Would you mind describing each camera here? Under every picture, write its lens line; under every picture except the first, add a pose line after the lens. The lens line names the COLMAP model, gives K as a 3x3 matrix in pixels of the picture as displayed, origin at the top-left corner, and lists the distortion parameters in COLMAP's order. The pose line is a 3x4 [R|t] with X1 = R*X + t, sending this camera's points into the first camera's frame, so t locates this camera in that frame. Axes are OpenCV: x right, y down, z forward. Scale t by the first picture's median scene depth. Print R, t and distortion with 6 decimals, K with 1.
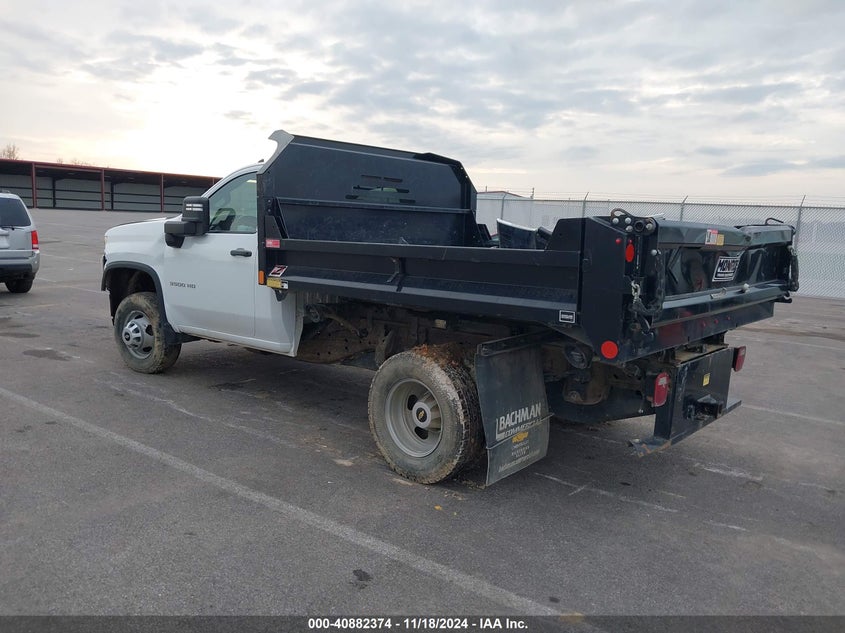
lens RADIAL K [[679.0, 0, 422.5], [0, 679.0, 316.5], [0, 0, 1]] dist [0.010307, -0.008339]
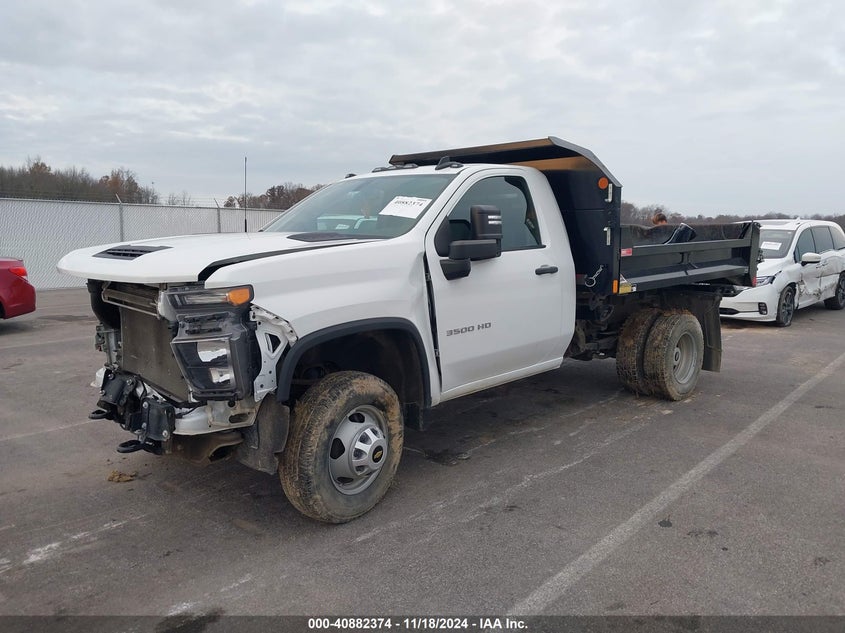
lens RADIAL K [[679.0, 0, 422.5], [0, 679.0, 316.5], [0, 0, 1]] dist [0.010307, -0.008339]
pose [[0.053498, -0.158871, 0.985849, -1.169265], [0.143549, 0.978232, 0.149854, -0.191723], [-0.988196, 0.133501, 0.075140, 1.110528]]
